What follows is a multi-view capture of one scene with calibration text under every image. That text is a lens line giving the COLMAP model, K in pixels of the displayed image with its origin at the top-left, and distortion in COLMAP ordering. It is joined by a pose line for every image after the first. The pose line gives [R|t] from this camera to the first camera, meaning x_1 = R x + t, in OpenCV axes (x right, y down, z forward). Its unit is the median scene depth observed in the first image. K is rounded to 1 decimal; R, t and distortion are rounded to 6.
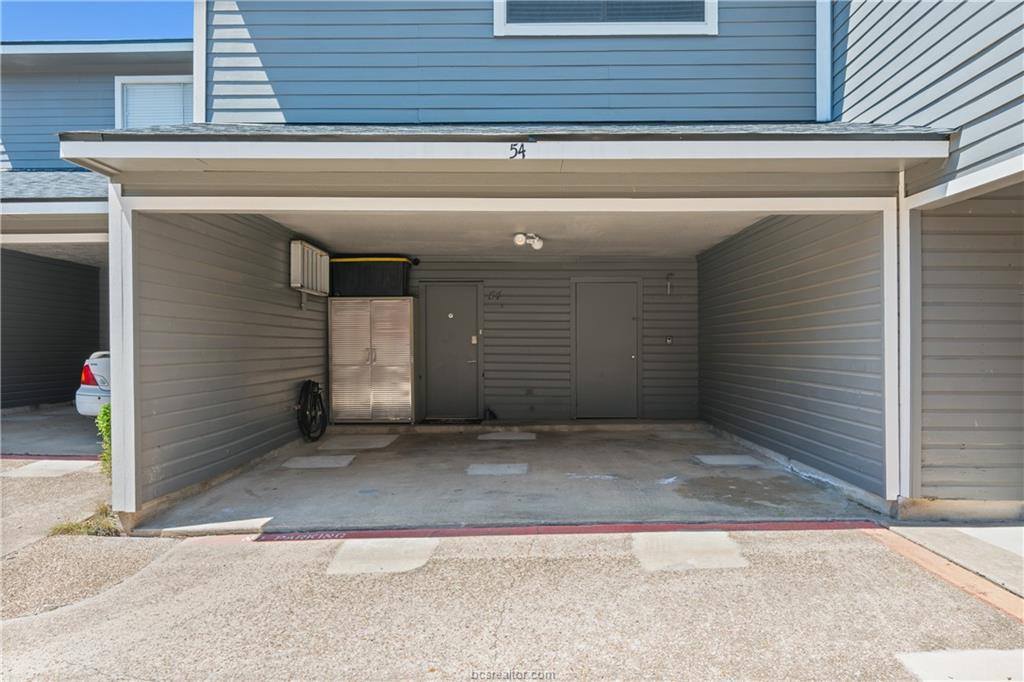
lens RADIAL K [[750.6, 0, 512.0], [0, 750.6, 341.0], [0, 0, 1]] dist [0.005519, 0.000900]
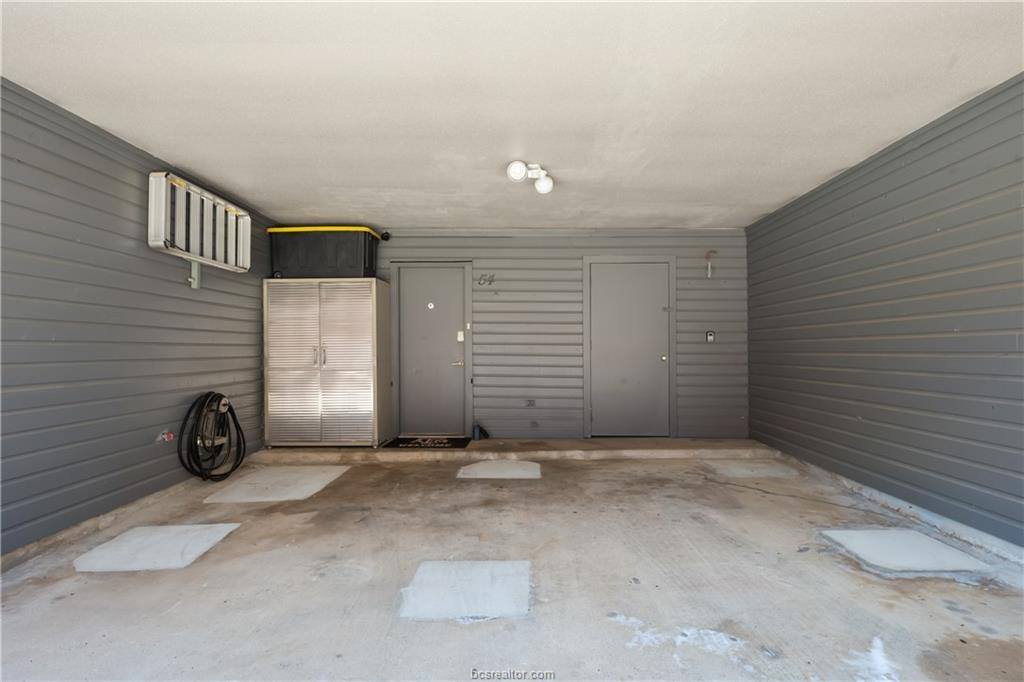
lens RADIAL K [[530.8, 0, 512.0], [0, 530.8, 341.0], [0, 0, 1]] dist [-0.000956, -0.000062]
pose [[0.999971, 0.000132, -0.007570, 0.008252], [-0.000203, 0.999955, -0.009465, 0.009208], [0.007569, 0.009466, 0.999927, 0.477000]]
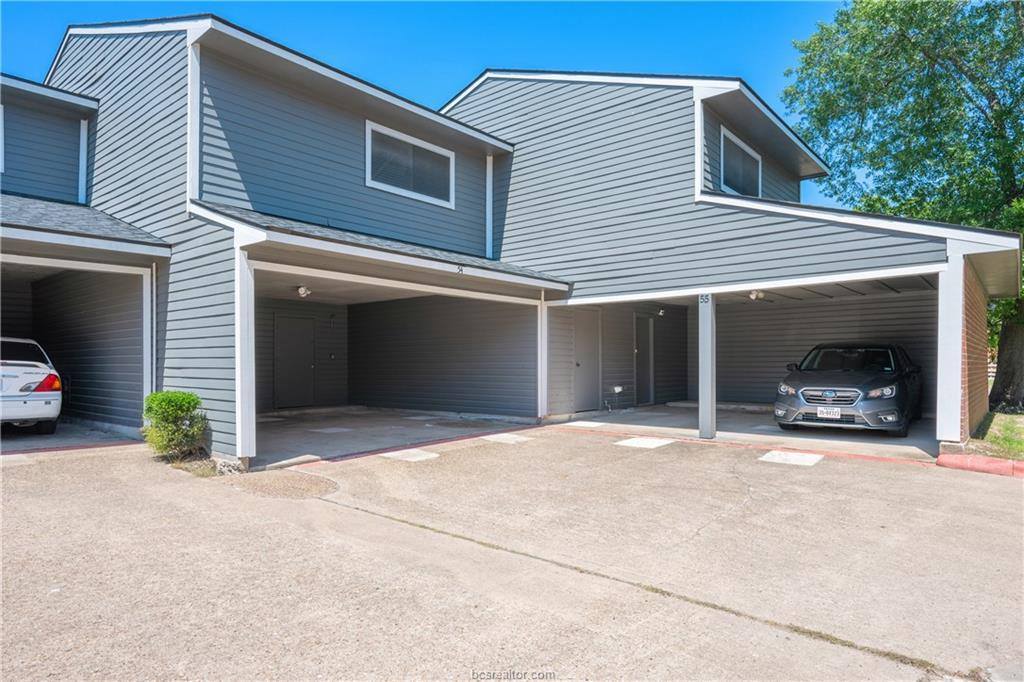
lens RADIAL K [[614.9, 0, 513.1], [0, 614.9, 360.9], [0, 0, 1]] dist [-0.000260, 0.000347]
pose [[0.630954, 0.006498, 0.775793, -0.601738], [-0.005226, 0.999978, -0.004125, 0.013273], [-0.775803, -0.001452, 0.630974, -0.134227]]
